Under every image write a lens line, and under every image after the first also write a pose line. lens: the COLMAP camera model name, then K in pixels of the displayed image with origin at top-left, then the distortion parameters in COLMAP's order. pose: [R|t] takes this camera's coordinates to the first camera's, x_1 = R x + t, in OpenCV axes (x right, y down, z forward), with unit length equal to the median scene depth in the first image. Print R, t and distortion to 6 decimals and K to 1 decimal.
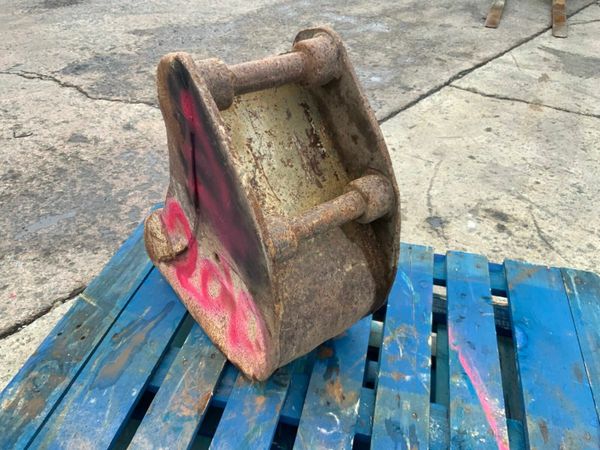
lens RADIAL K [[498.1, 0, 300.1], [0, 498.1, 226.2], [0, 0, 1]] dist [0.079845, -0.157898]
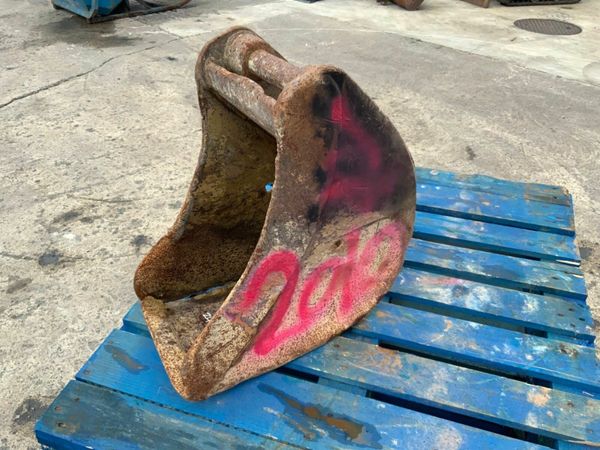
lens RADIAL K [[498.1, 0, 298.9], [0, 498.1, 226.6], [0, 0, 1]] dist [0.079845, -0.157898]
pose [[0.076649, -0.604578, 0.792850, -0.870455], [0.595047, 0.665788, 0.450162, -0.430166], [-0.800028, 0.437278, 0.410784, 0.535593]]
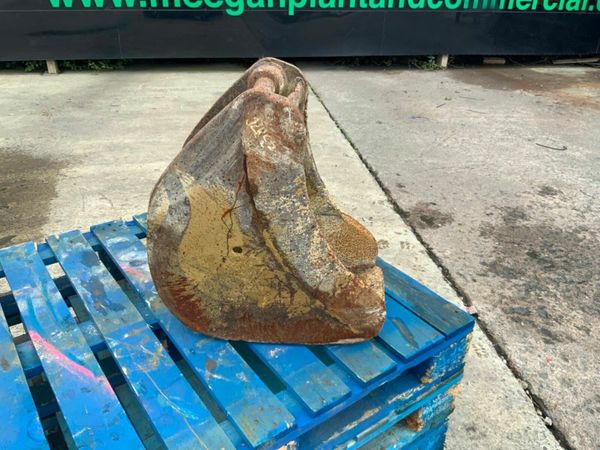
lens RADIAL K [[498.1, 0, 299.1], [0, 498.1, 229.3], [0, 0, 1]] dist [0.079845, -0.157898]
pose [[-0.648617, 0.331891, -0.684941, 0.672467], [-0.493535, 0.501679, 0.710452, -0.862138], [0.579413, 0.798854, -0.161597, 1.214010]]
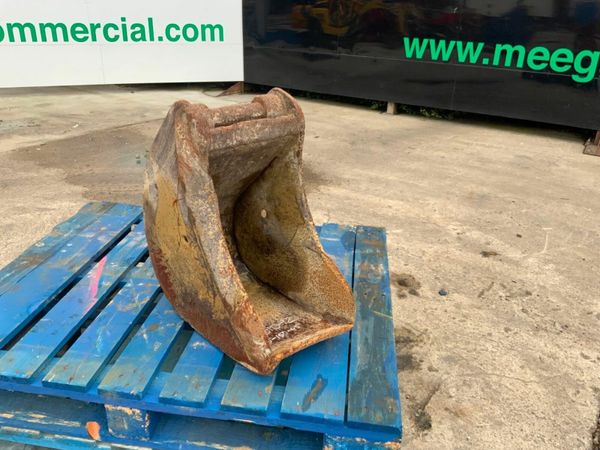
lens RADIAL K [[498.1, 0, 297.9], [0, 498.1, 227.6], [0, 0, 1]] dist [0.079845, -0.157898]
pose [[-0.993022, -0.015120, -0.116960, -0.074824], [-0.110038, 0.475571, 0.872768, -1.133439], [0.042426, 0.879547, -0.473916, 1.566337]]
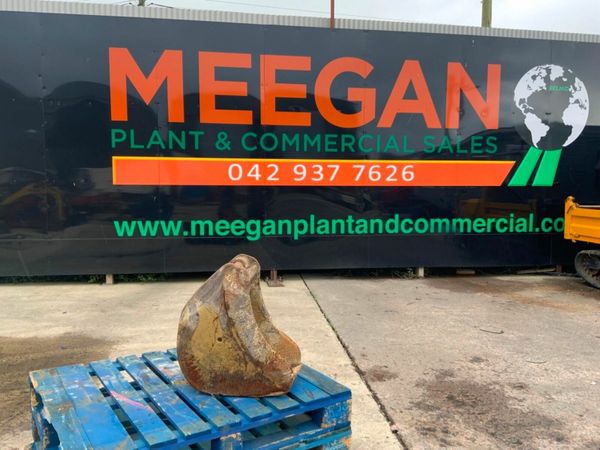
lens RADIAL K [[498.1, 0, 302.6], [0, 498.1, 219.4], [0, 0, 1]] dist [0.079845, -0.157898]
pose [[-0.680721, 0.015209, -0.732385, 1.404128], [-0.461985, 0.766980, 0.445323, -1.579442], [0.568497, 0.641491, -0.515073, 2.002065]]
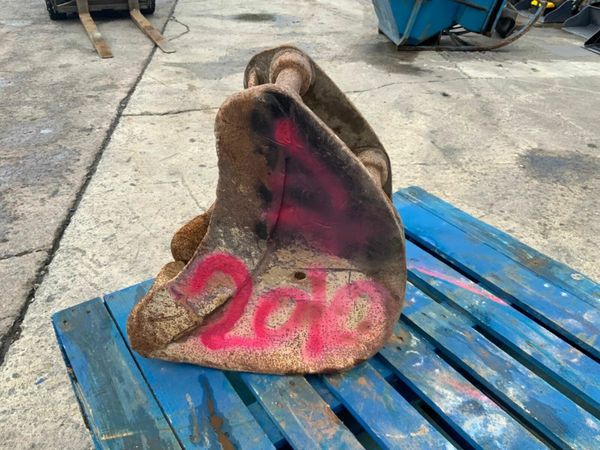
lens RADIAL K [[498.1, 0, 299.1], [0, 498.1, 225.7], [0, 0, 1]] dist [0.079845, -0.157898]
pose [[0.670340, -0.409230, 0.619011, -0.661494], [0.444247, 0.889496, 0.106964, -0.120225], [-0.594381, 0.203291, 0.778064, 0.161187]]
